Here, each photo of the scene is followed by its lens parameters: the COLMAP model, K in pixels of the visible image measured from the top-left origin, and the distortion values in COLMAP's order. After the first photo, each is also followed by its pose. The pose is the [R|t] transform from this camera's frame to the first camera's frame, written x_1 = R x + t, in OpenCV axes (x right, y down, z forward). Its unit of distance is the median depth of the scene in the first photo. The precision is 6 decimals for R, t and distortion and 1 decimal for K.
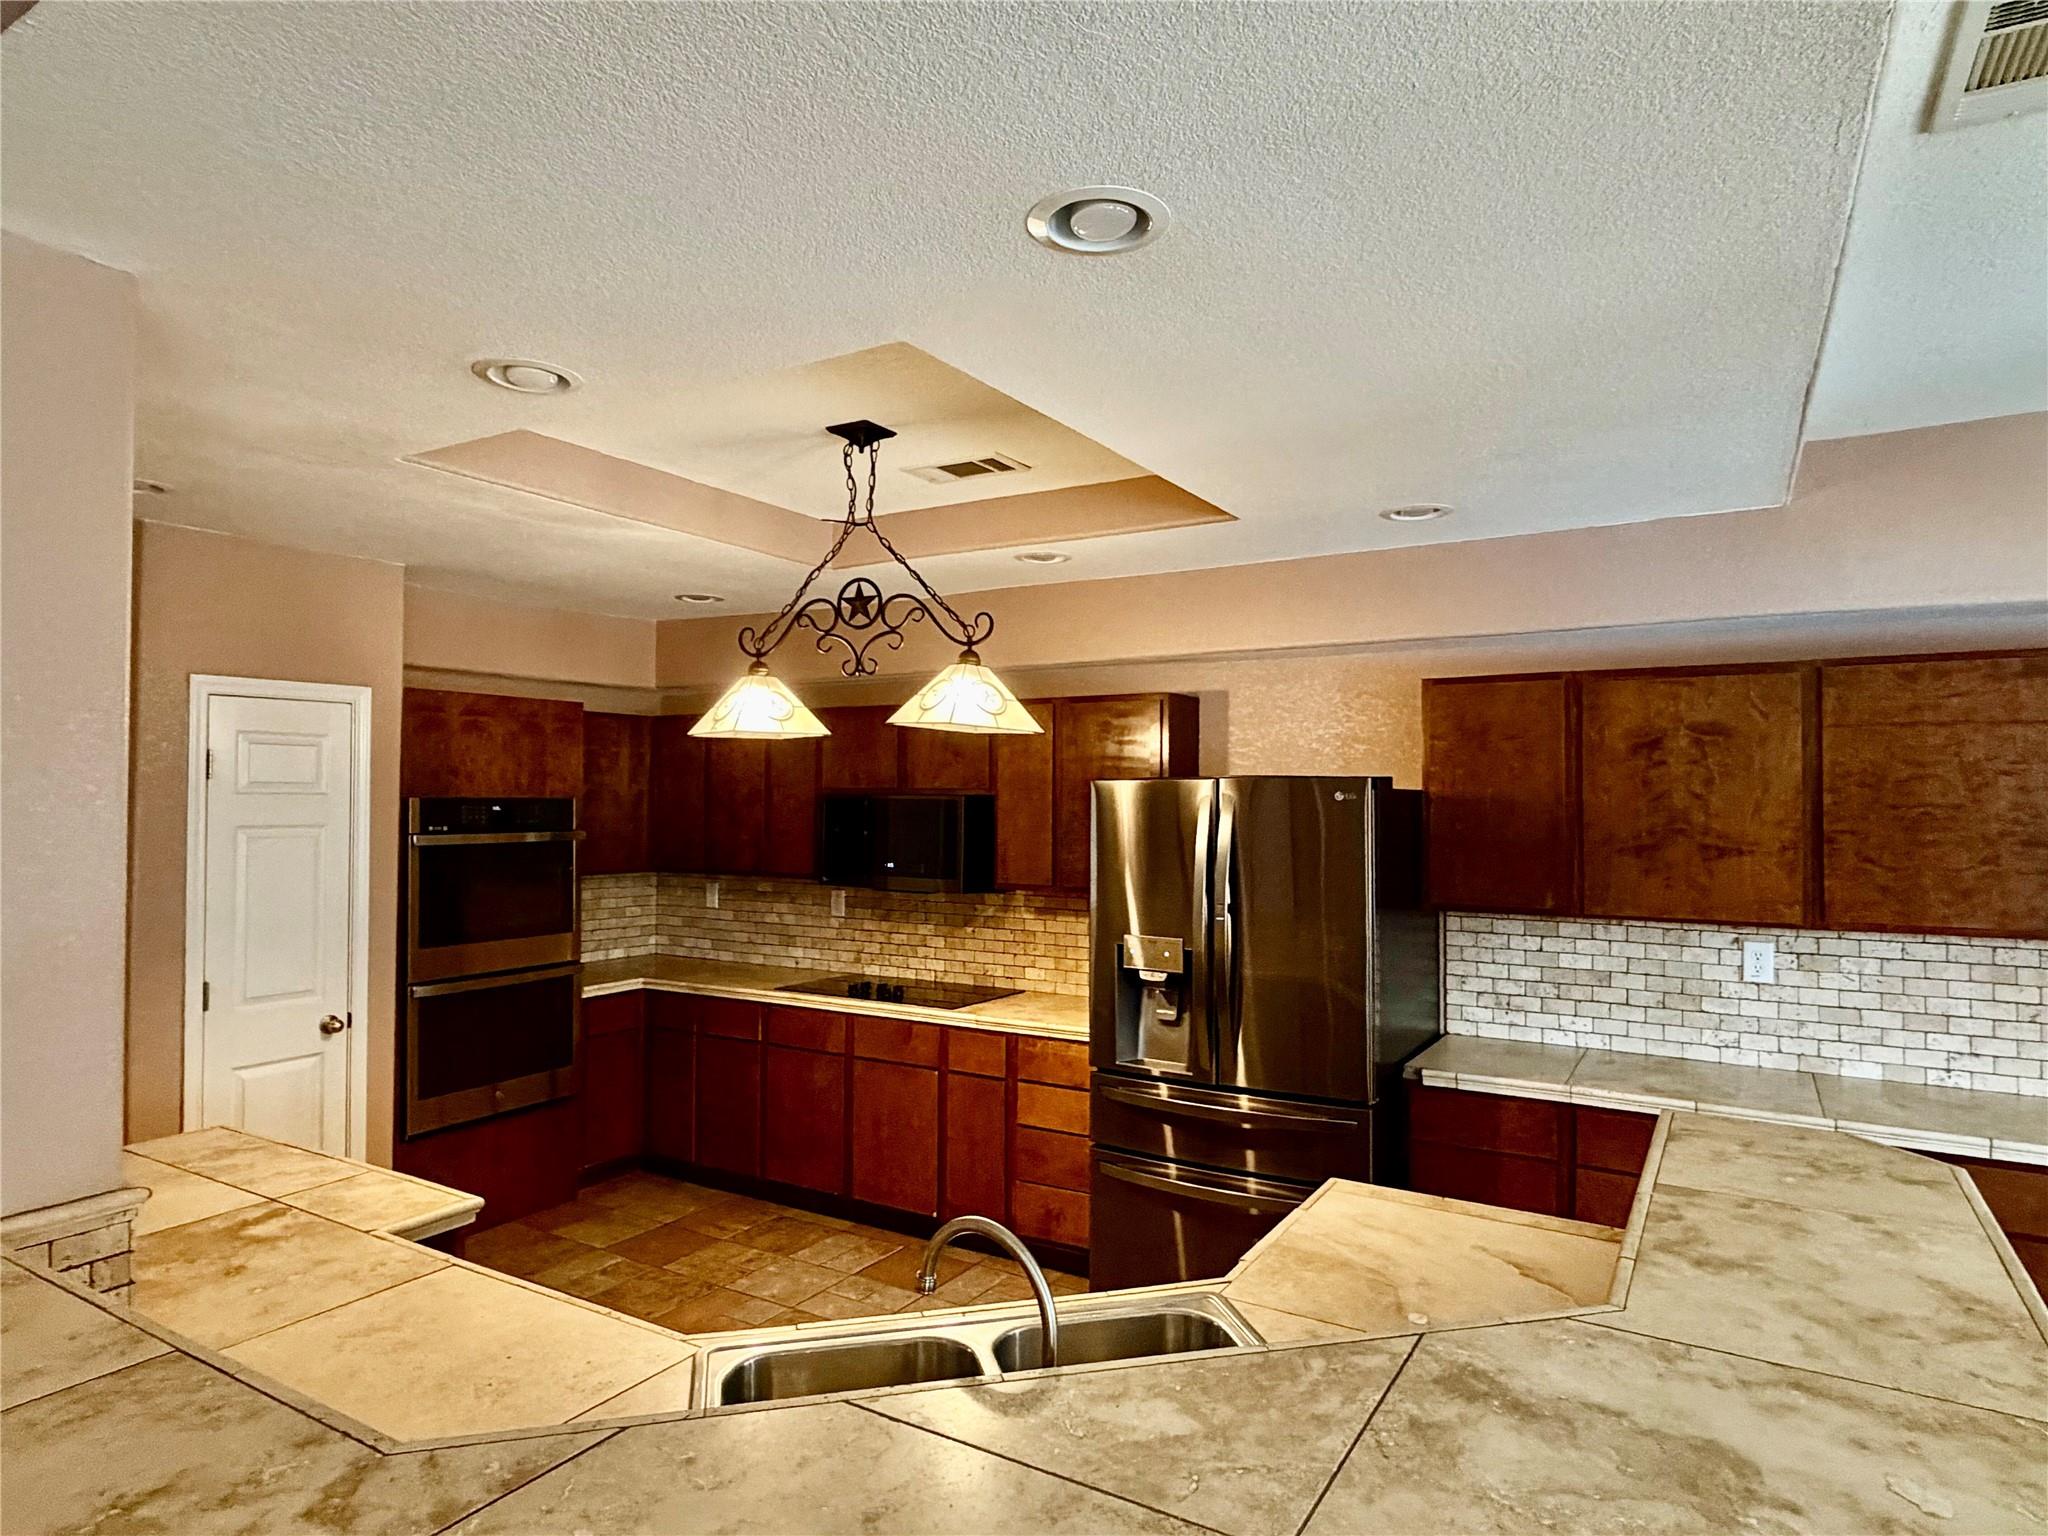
lens RADIAL K [[1174.8, 0, 1020.5], [0, 1174.8, 776.3], [0, 0, 1]] dist [-0.003599, 0.002331]
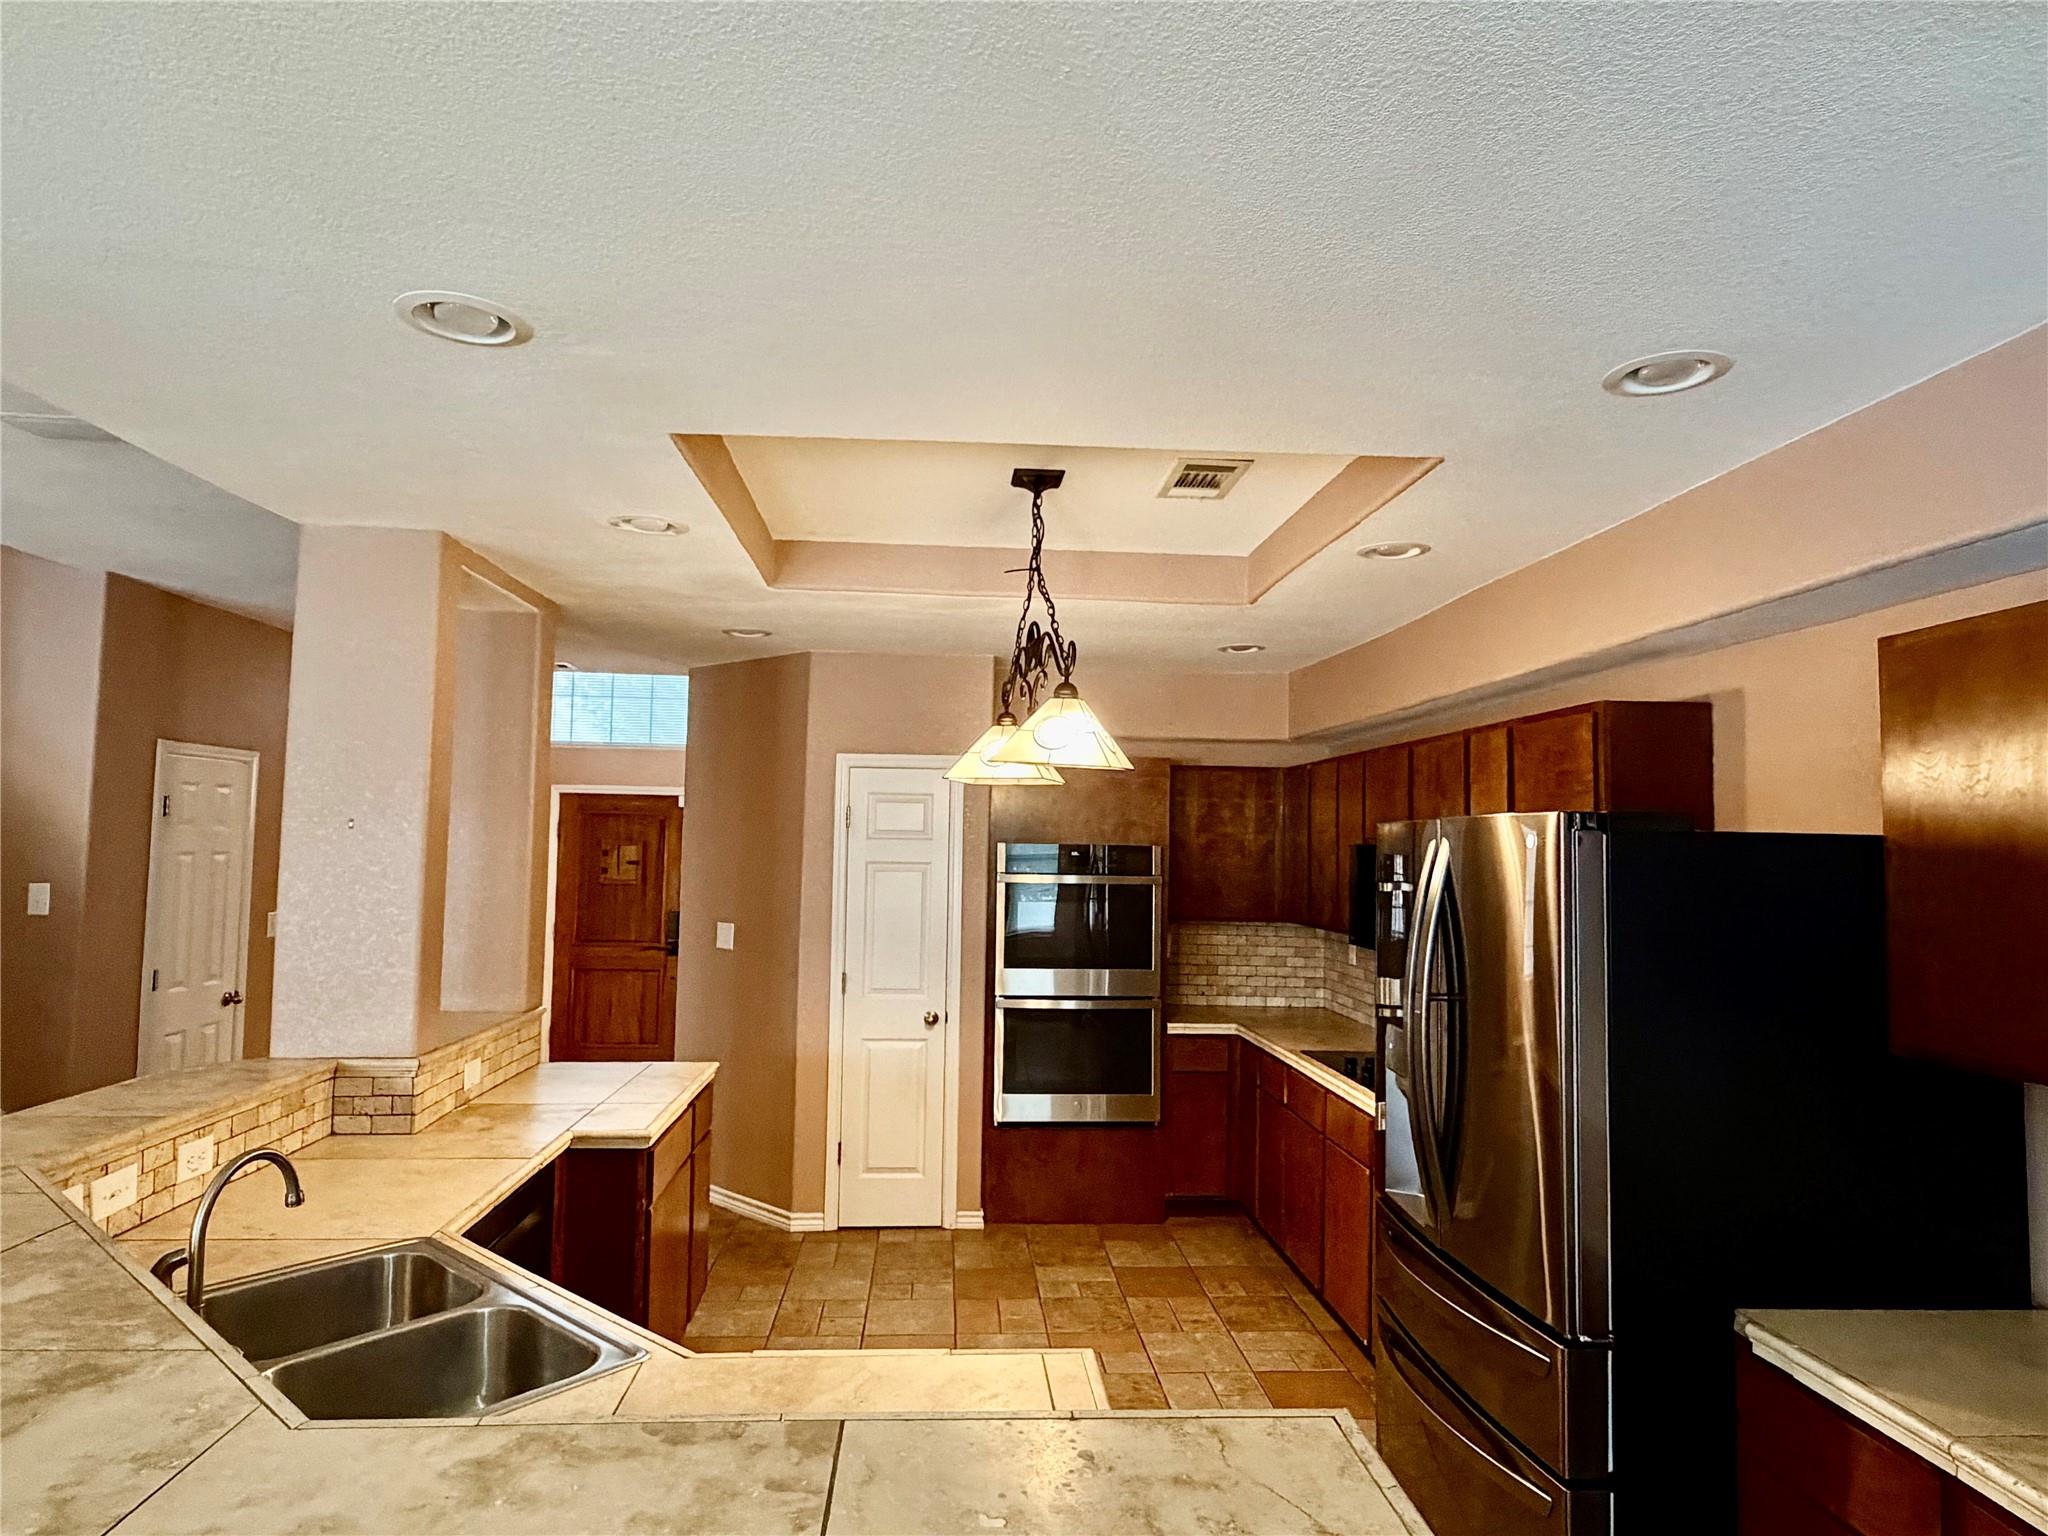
lens RADIAL K [[1174.8, 0, 1020.5], [0, 1174.8, 776.3], [0, 0, 1]] dist [-0.003599, 0.002331]
pose [[0.581885, -0.041641, -0.812204, 0.485724], [-0.000874, 0.998656, -0.051826, 0.011475], [0.813270, 0.030866, 0.581067, 0.296876]]
